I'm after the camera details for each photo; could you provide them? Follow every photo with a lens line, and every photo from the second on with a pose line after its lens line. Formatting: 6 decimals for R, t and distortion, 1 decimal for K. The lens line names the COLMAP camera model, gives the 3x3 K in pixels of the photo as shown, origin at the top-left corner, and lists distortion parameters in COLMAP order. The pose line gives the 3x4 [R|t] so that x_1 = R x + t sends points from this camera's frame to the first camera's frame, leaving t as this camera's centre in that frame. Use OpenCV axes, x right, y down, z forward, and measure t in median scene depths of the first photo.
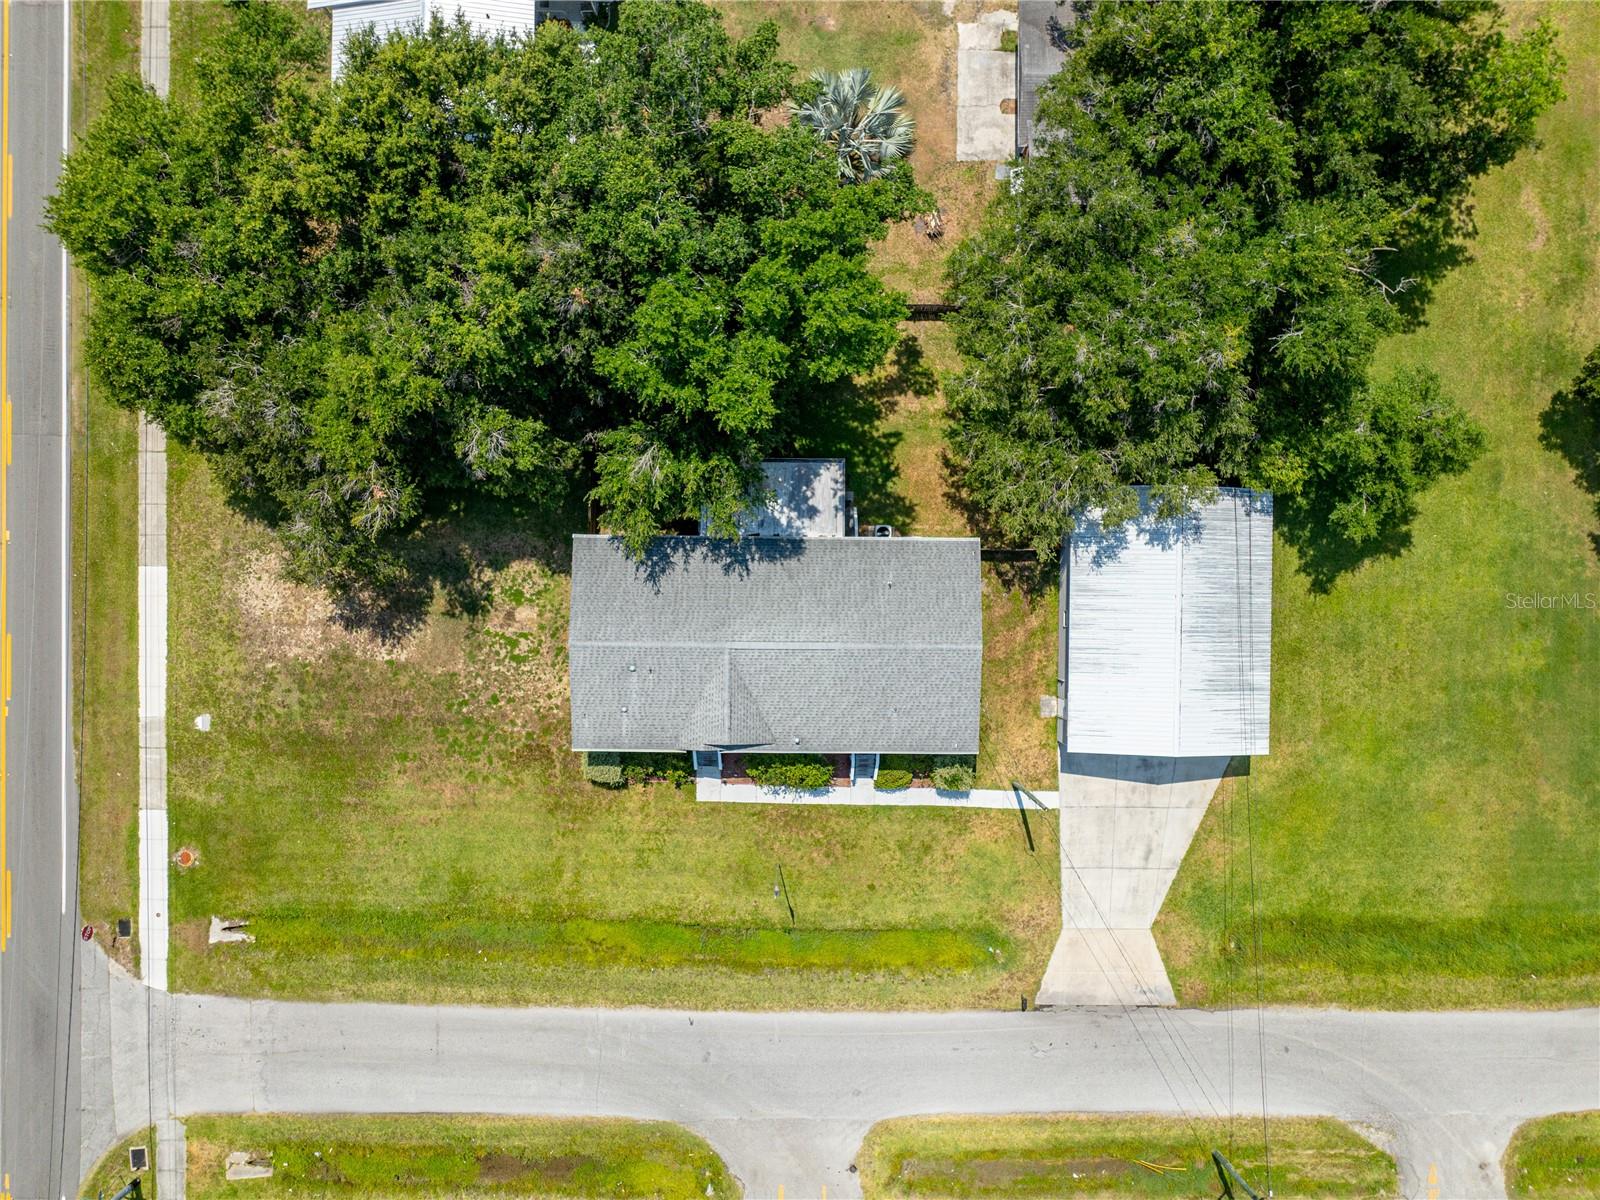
lens RADIAL K [[1126.4, 0, 803.3], [0, 1126.4, 605.3], [0, 0, 1]] dist [-0.034057, 0.024273]
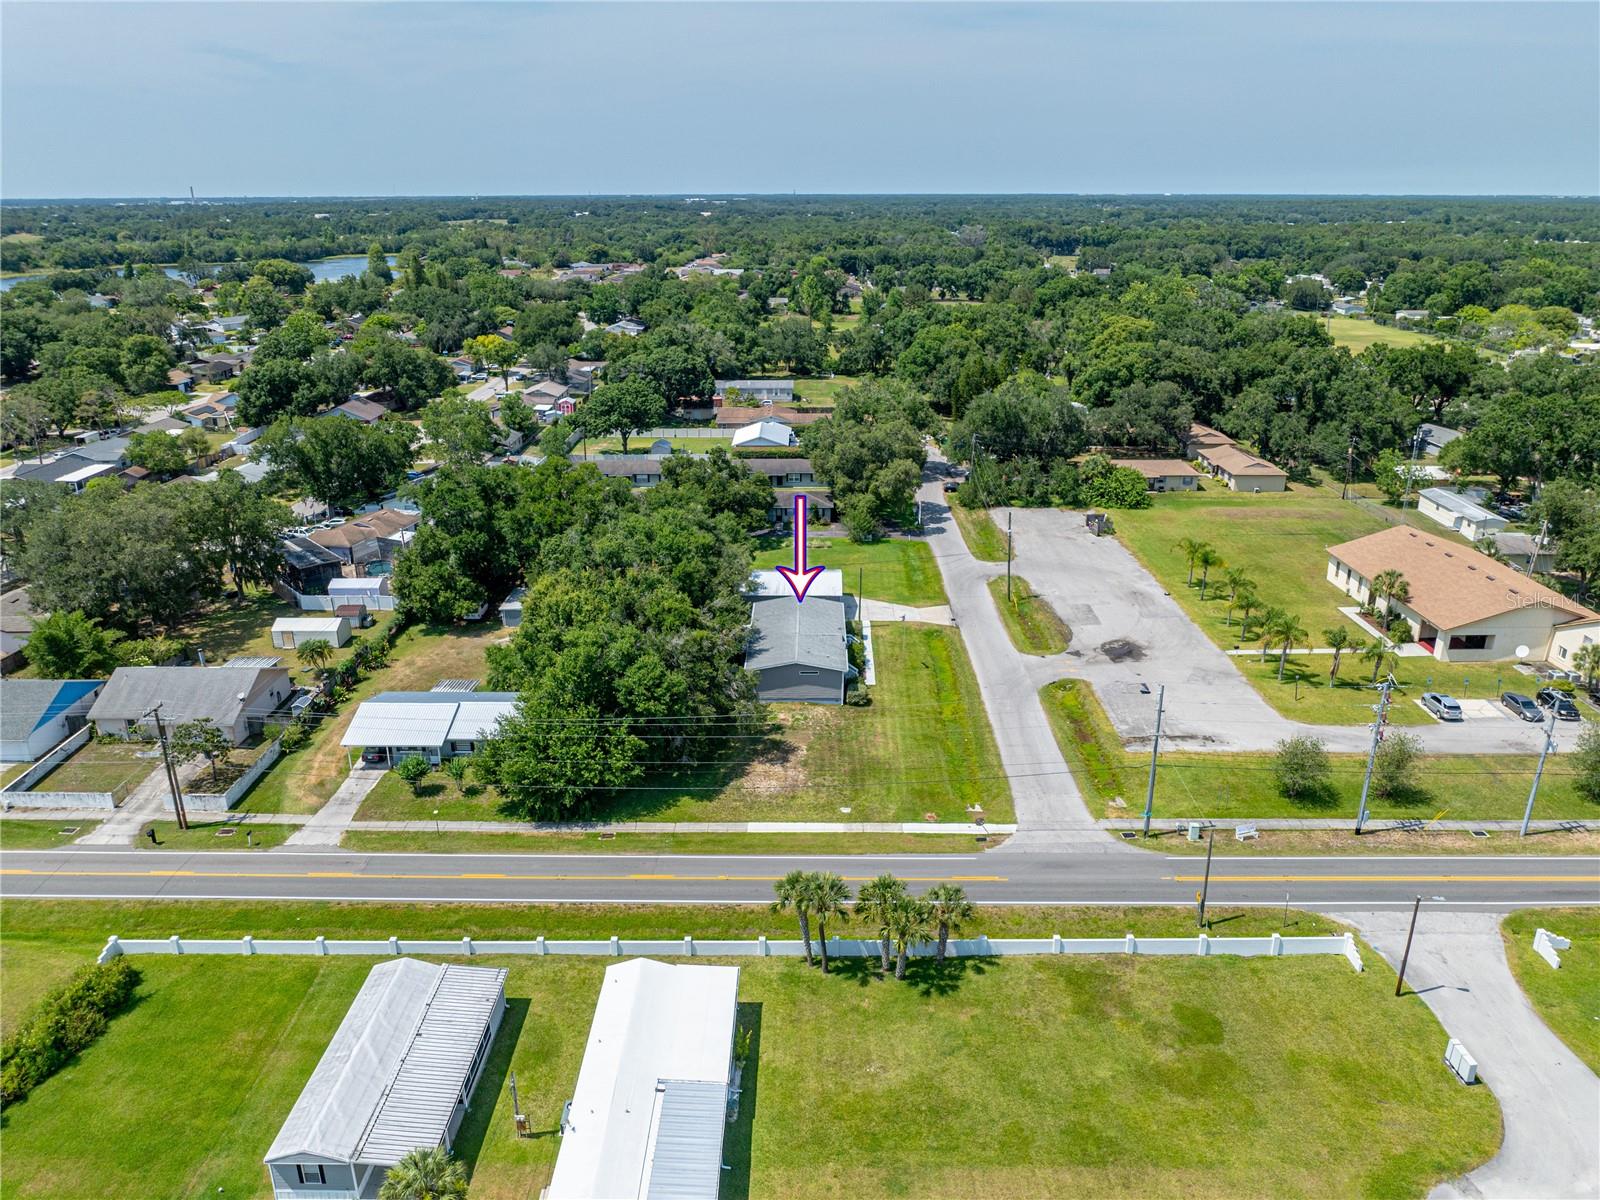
lens RADIAL K [[1136.9, 0, 800.0], [0, 1136.9, 600.0], [0, 0, 1]] dist [-0.025872, 0.009164]
pose [[0.003686, -0.343421, 0.939174, -1.975966], [0.999991, -0.000869, -0.004243, 0.045372], [0.002273, 0.939181, 0.343415, 0.149100]]
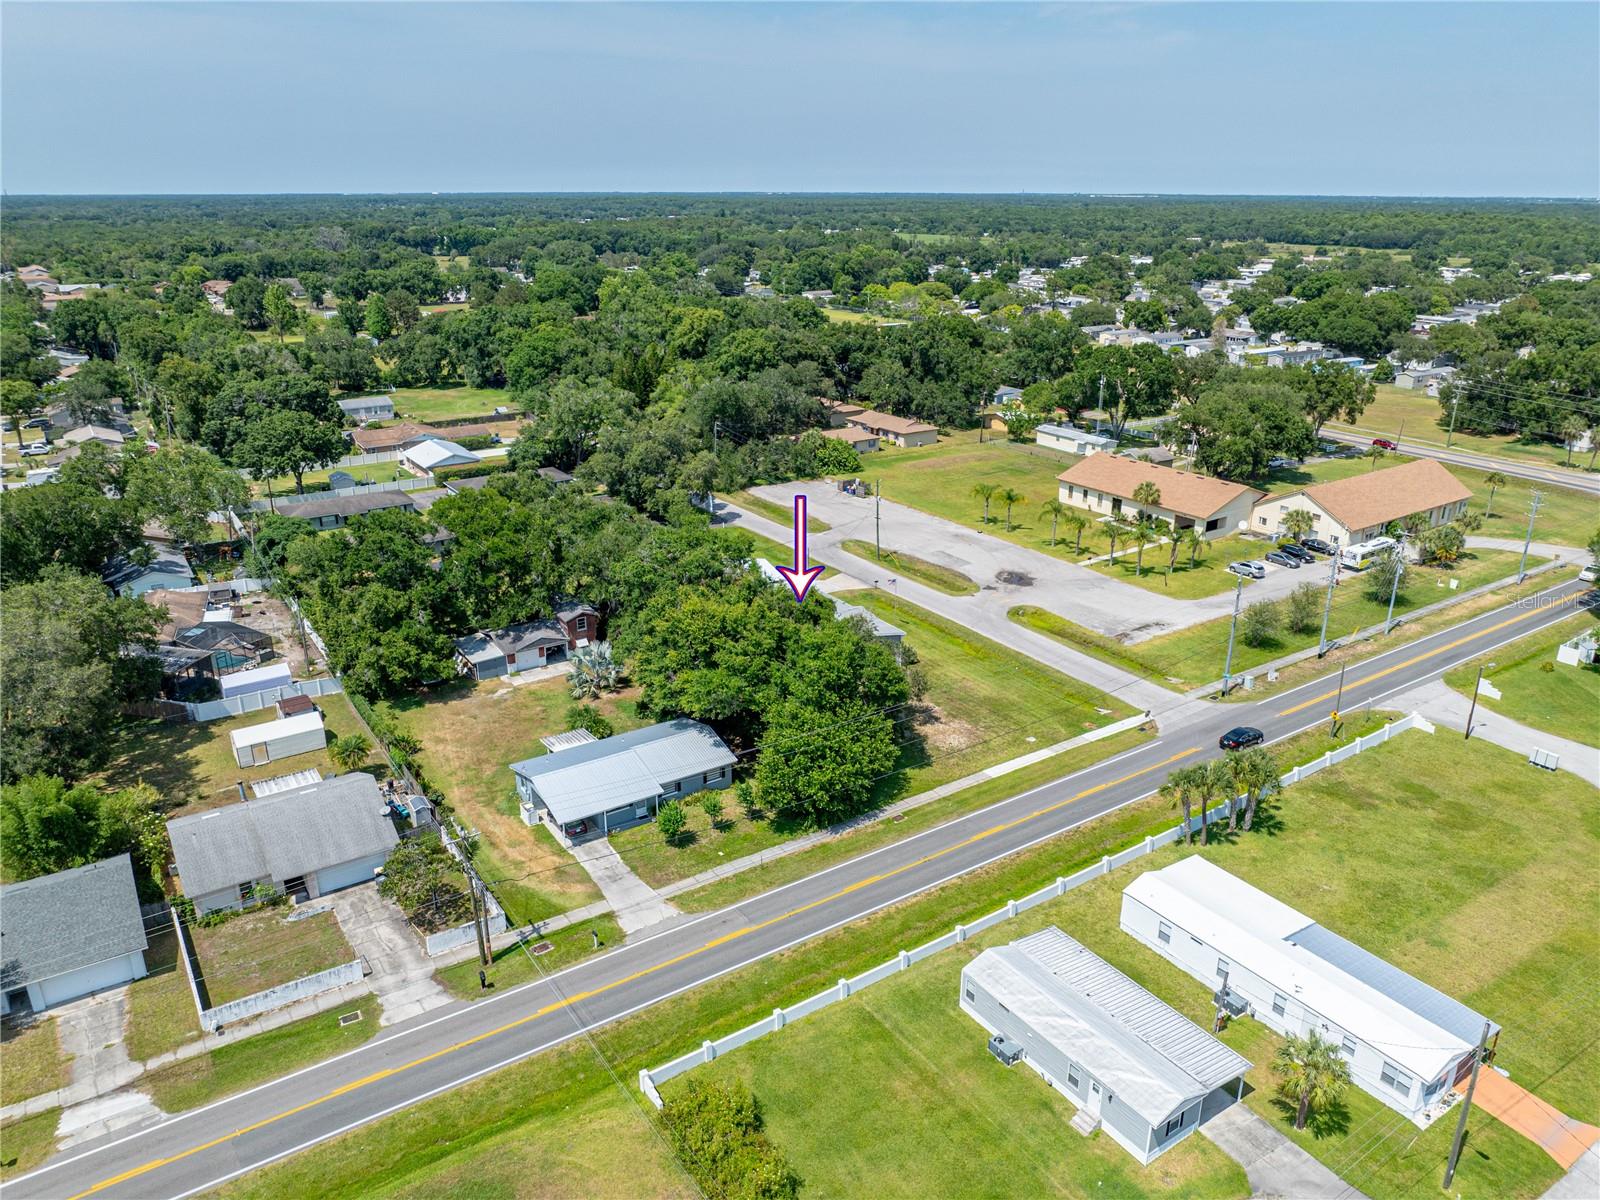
lens RADIAL K [[1126.4, 0, 803.3], [0, 1126.4, 605.3], [0, 0, 1]] dist [-0.034057, 0.024273]
pose [[-0.563185, -0.292220, 0.772936, -1.687837], [0.826318, -0.193928, 0.528763, -1.138612], [-0.004621, 0.936482, 0.350684, 0.147152]]
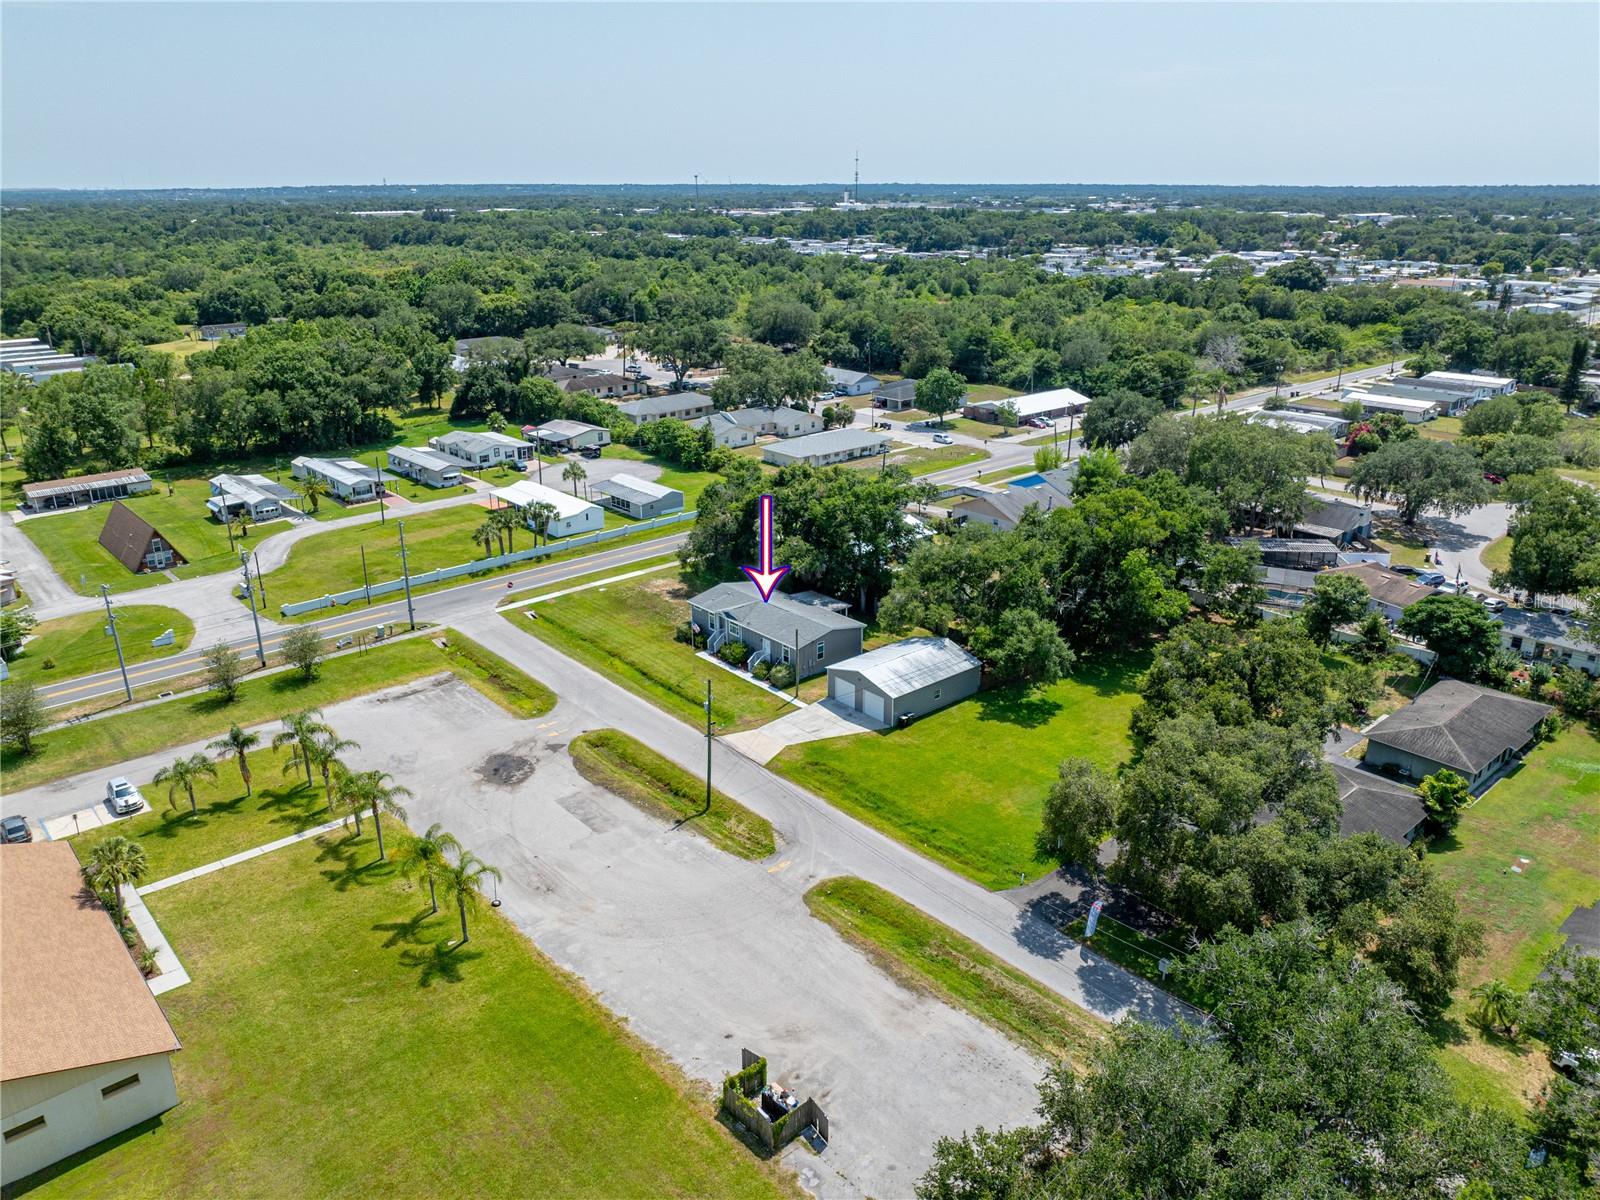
lens RADIAL K [[1160.1, 0, 805.1], [0, 1160.1, 594.7], [0, 0, 1]] dist [-0.025535, 0.005663]
pose [[0.663137, 0.247795, -0.706291, 1.600266], [-0.748466, 0.228299, -0.622638, 1.383645], [0.006959, 0.941529, 0.336859, 0.138093]]
